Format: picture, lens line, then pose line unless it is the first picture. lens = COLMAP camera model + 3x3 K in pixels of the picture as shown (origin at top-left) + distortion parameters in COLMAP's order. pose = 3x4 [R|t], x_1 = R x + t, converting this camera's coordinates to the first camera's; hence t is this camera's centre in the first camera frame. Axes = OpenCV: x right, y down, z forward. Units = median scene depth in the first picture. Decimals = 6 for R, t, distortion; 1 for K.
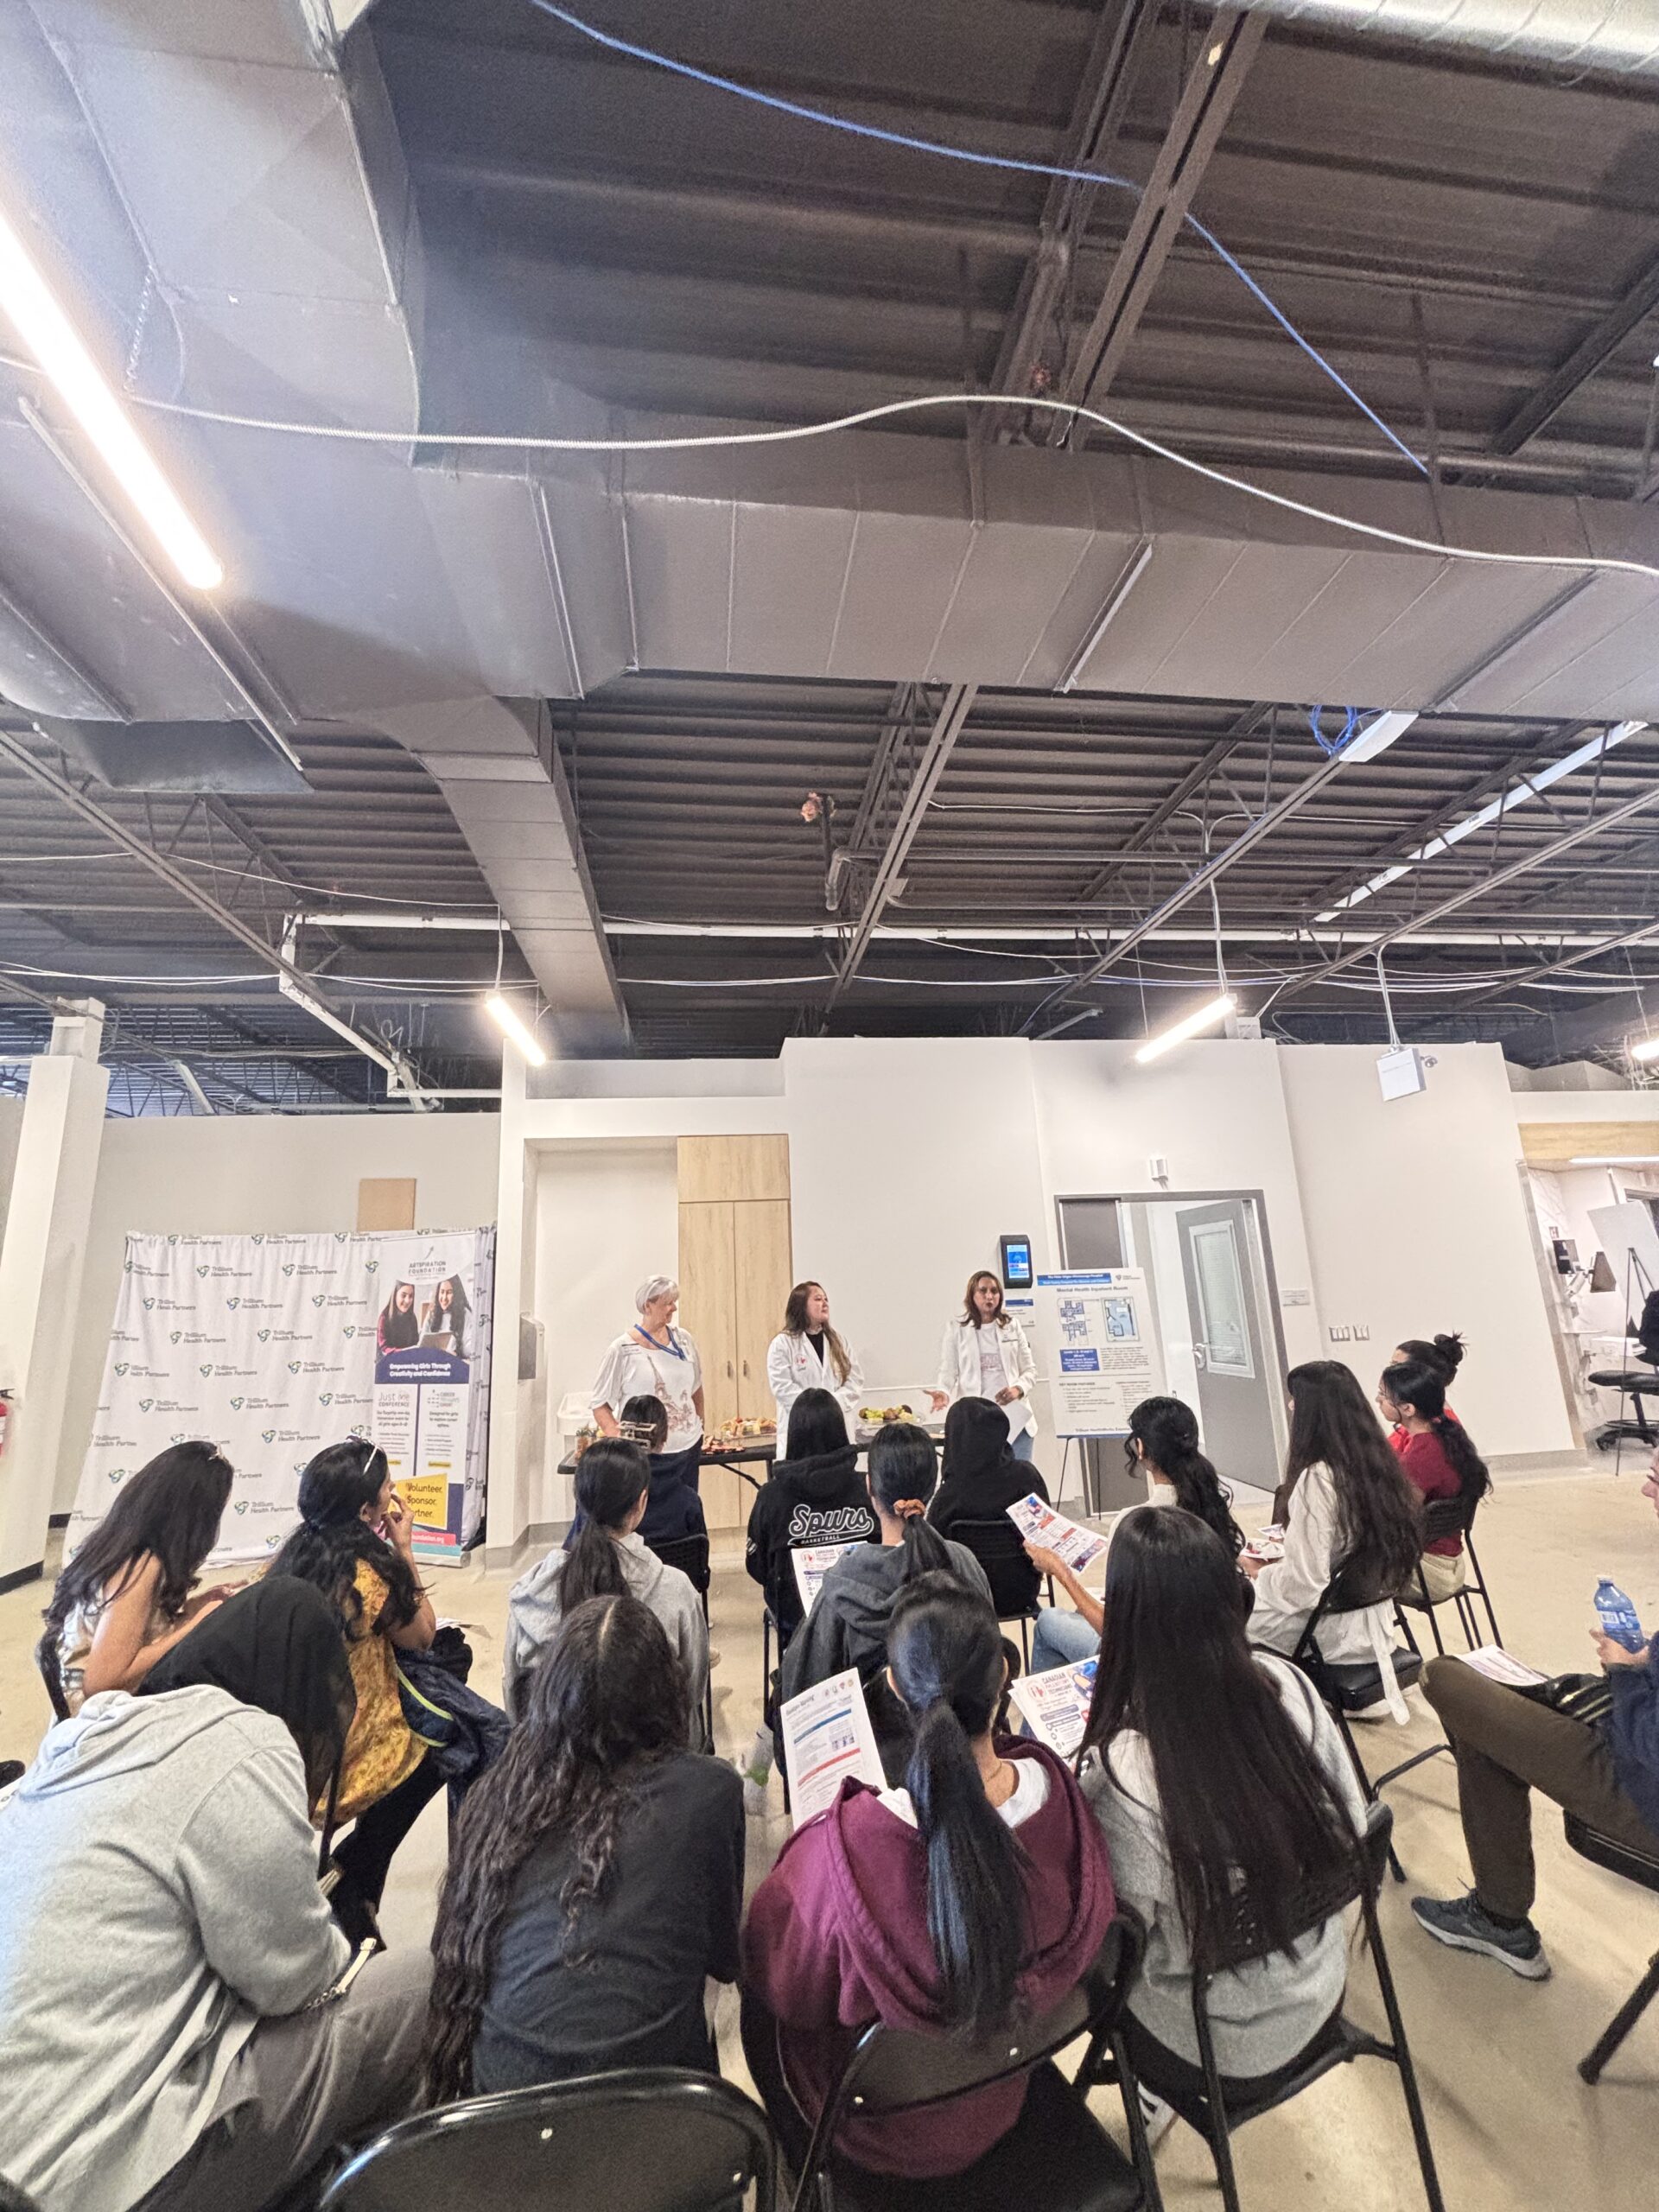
lens RADIAL K [[895.0, 0, 819.6], [0, 895.0, 1094.3], [0, 0, 1]] dist [-0.000910, -0.000474]
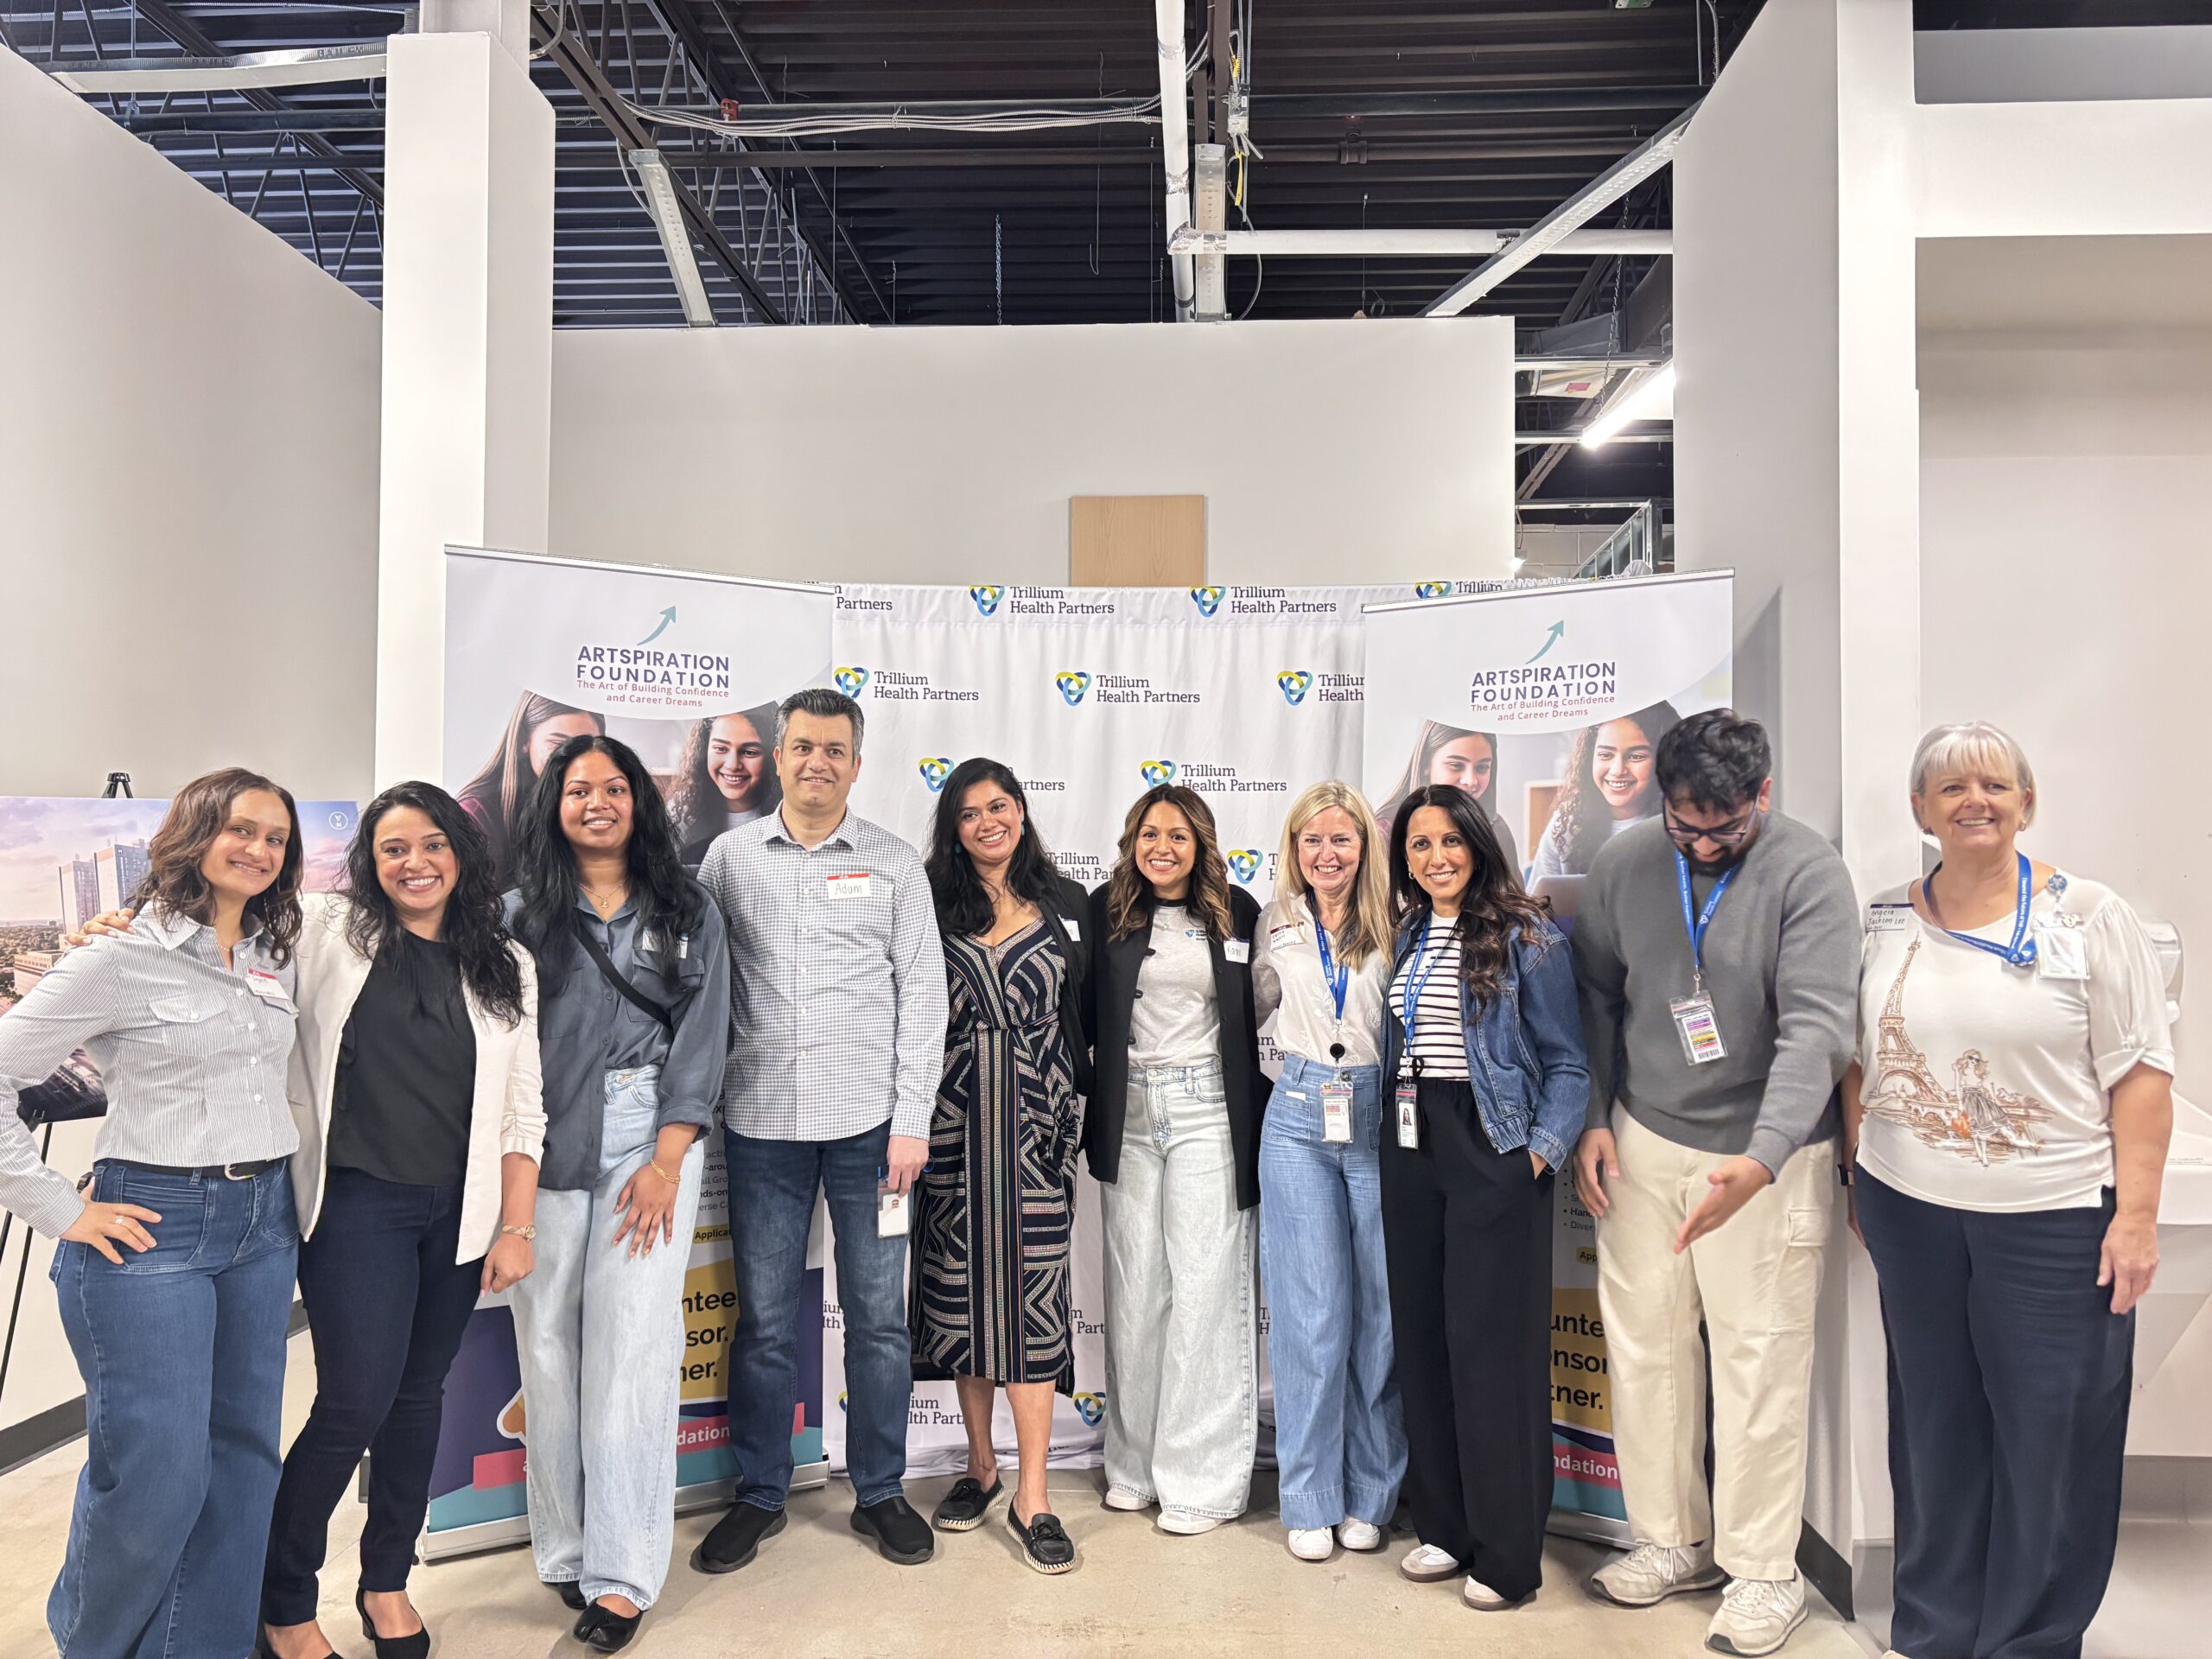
lens RADIAL K [[1671.3, 0, 1135.9], [0, 1671.3, 884.9], [0, 0, 1]] dist [0.047181, 0.000393]
pose [[0.984727, 0.046422, -0.167805, -0.482907], [-0.008727, 0.975749, 0.218719, 0.135494], [0.173889, -0.213914, 0.961251, 0.372135]]
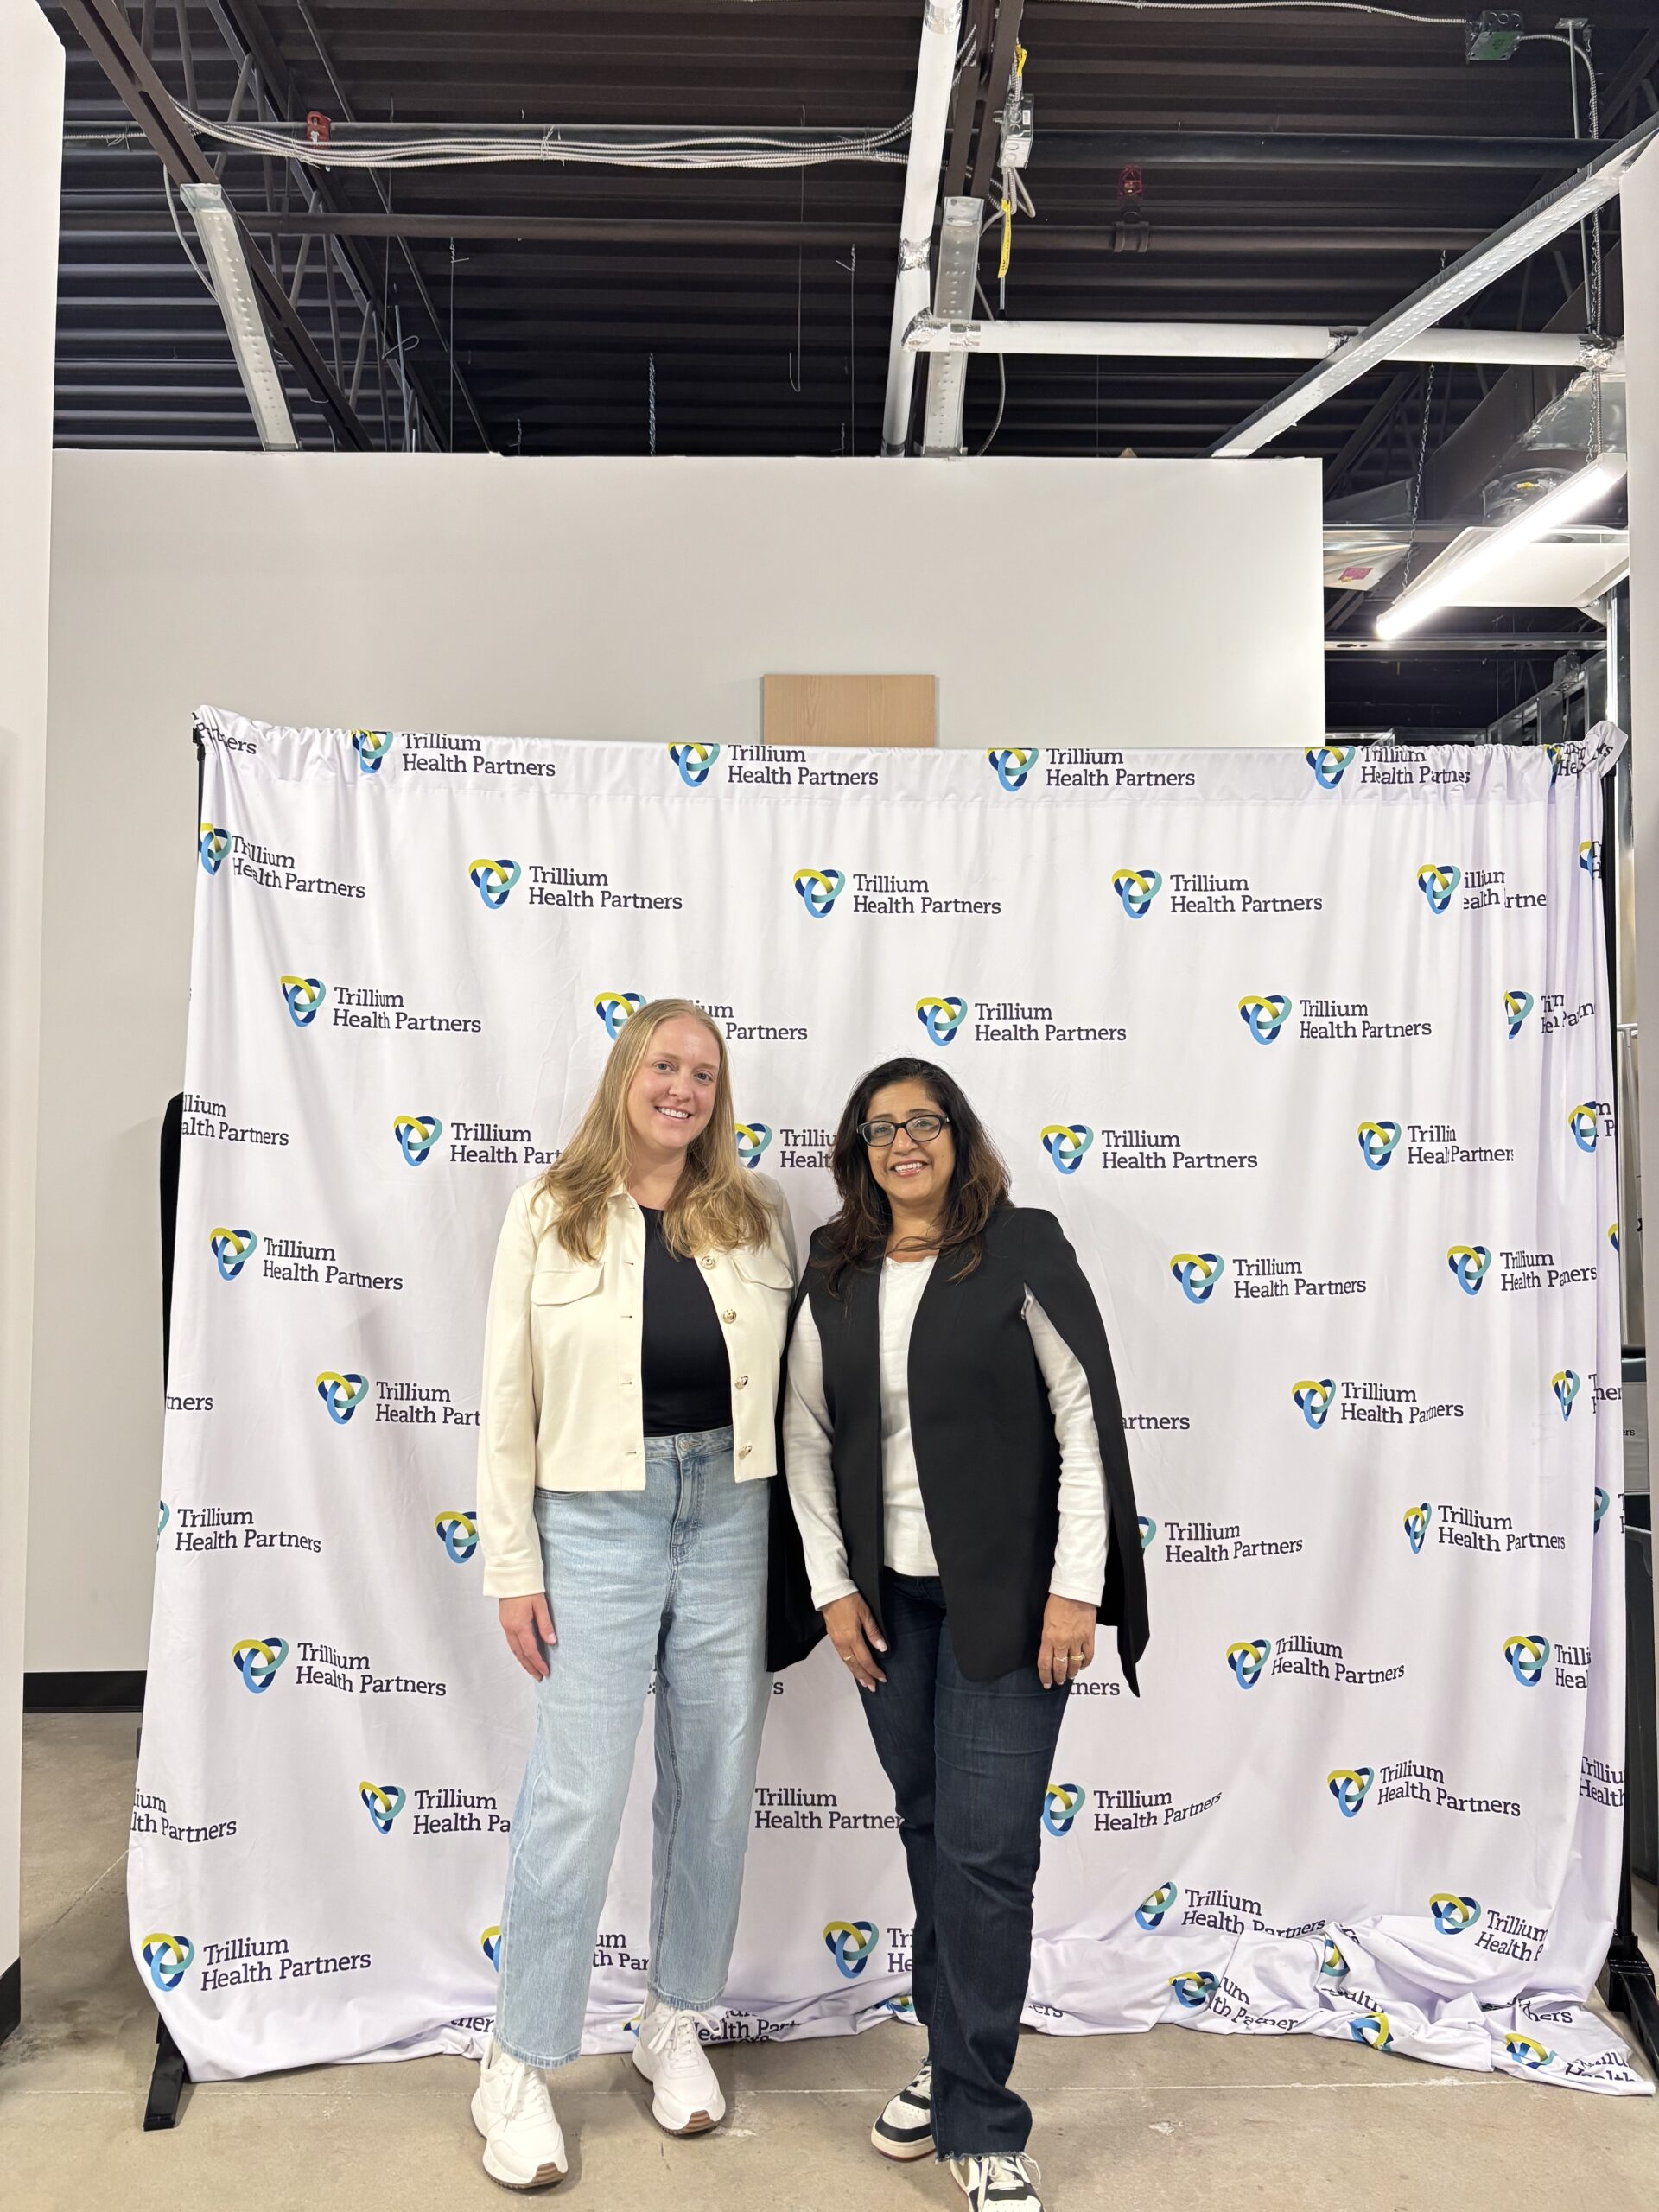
lens RADIAL K [[1636.5, 0, 833.4], [0, 1636.5, 1138.1], [0, 0, 1]] dist [0.037750, -0.048839]
pose [[0.994057, 0.040142, -0.101186, -0.575968], [-0.019594, 0.980324, 0.196421, 0.185460], [0.107080, -0.193271, 0.975285, 0.584483]]
